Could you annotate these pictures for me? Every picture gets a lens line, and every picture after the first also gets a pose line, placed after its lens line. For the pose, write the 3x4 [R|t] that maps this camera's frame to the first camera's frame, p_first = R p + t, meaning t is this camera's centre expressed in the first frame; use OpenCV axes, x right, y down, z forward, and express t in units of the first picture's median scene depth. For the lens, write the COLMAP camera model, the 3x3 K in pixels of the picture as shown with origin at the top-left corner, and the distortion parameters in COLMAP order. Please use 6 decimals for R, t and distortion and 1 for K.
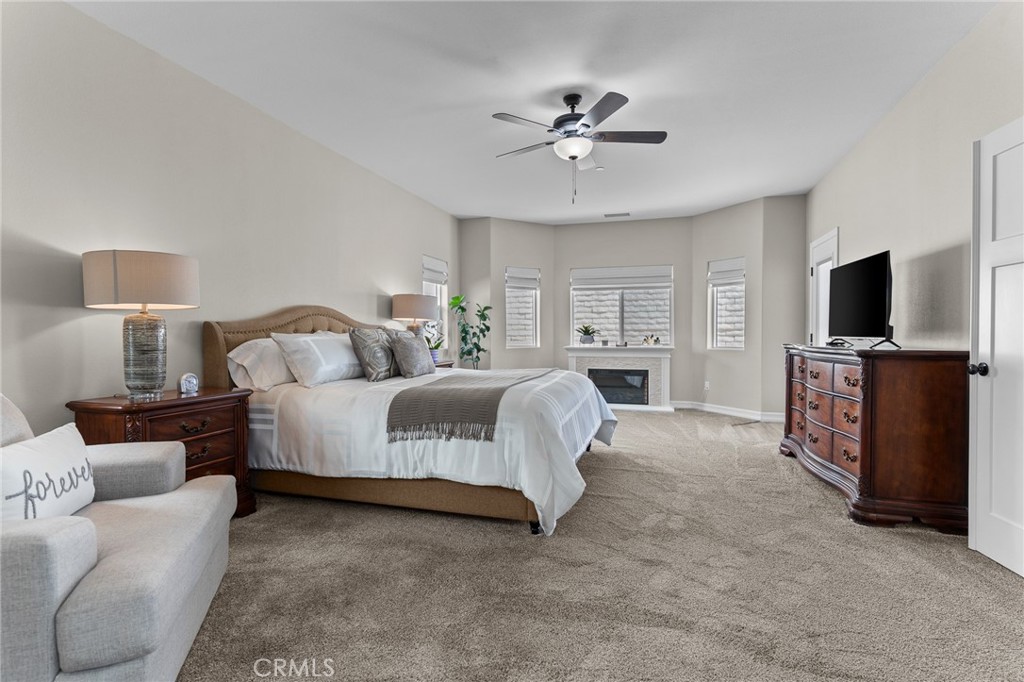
lens RADIAL K [[514.6, 0, 509.7], [0, 514.6, 344.0], [0, 0, 1]] dist [-0.000753, -0.000069]
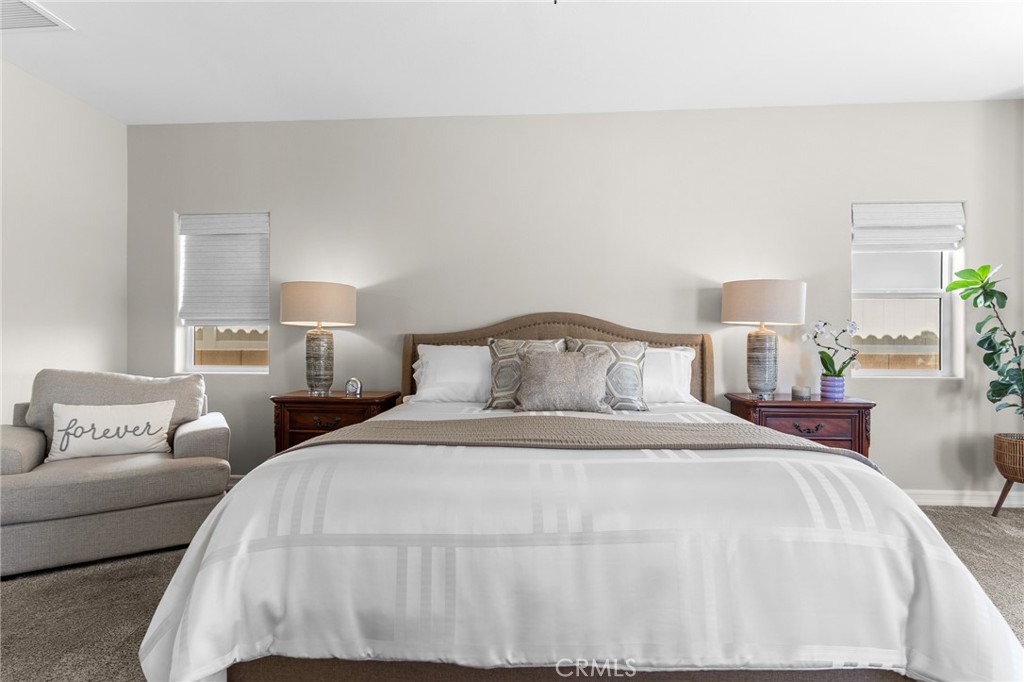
lens RADIAL K [[514.6, 0, 509.7], [0, 514.6, 344.0], [0, 0, 1]] dist [-0.000753, -0.000069]
pose [[0.221807, 0.014653, -0.974980, 0.584095], [-0.024351, 0.999658, 0.009484, -0.039577], [0.974786, 0.021638, 0.222088, 1.012694]]
